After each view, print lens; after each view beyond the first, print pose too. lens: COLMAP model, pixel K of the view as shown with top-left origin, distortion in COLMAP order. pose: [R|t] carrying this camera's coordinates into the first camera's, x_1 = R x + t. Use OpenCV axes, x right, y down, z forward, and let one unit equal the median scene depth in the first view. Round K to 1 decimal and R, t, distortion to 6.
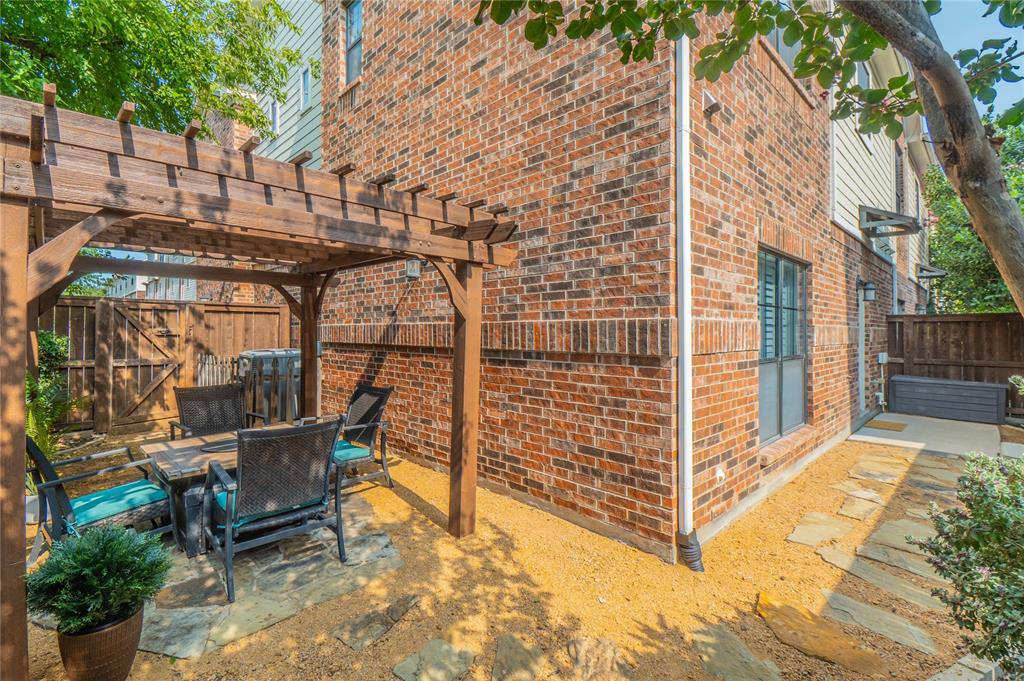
lens RADIAL K [[455.8, 0, 481.6], [0, 455.8, 327.5], [0, 0, 1]] dist [-0.004520, -0.011271]
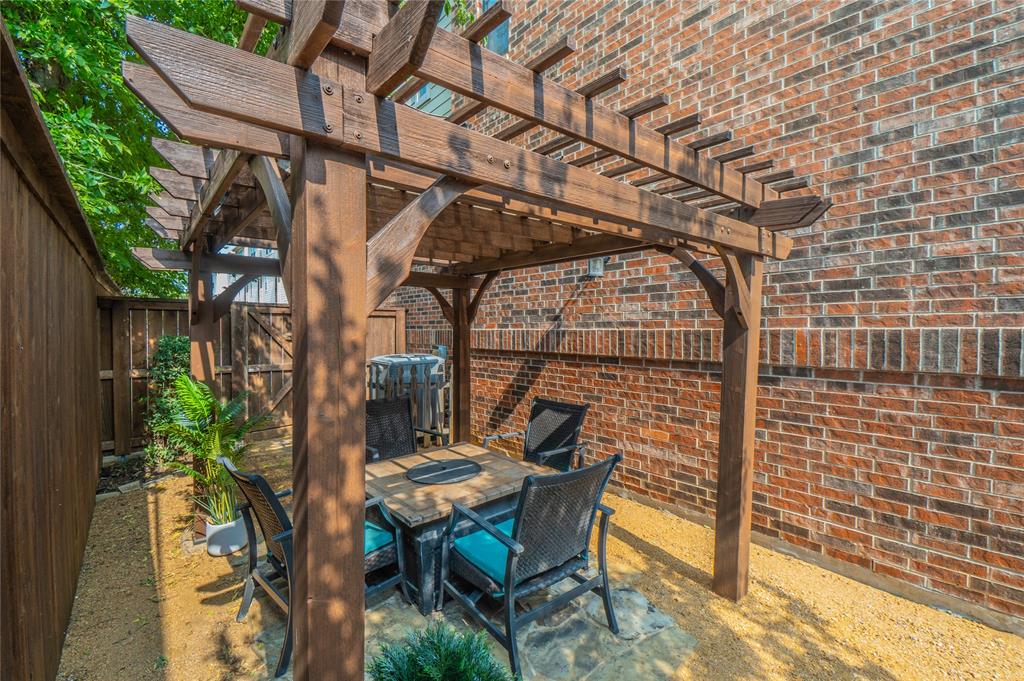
lens RADIAL K [[455.8, 0, 504.5], [0, 455.8, 343.0], [0, 0, 1]] dist [-0.004520, -0.011271]
pose [[0.994567, -0.000247, -0.104096, -0.326450], [0.003652, 0.999465, 0.032517, -0.017585], [0.104032, -0.032721, 0.994036, 0.157250]]
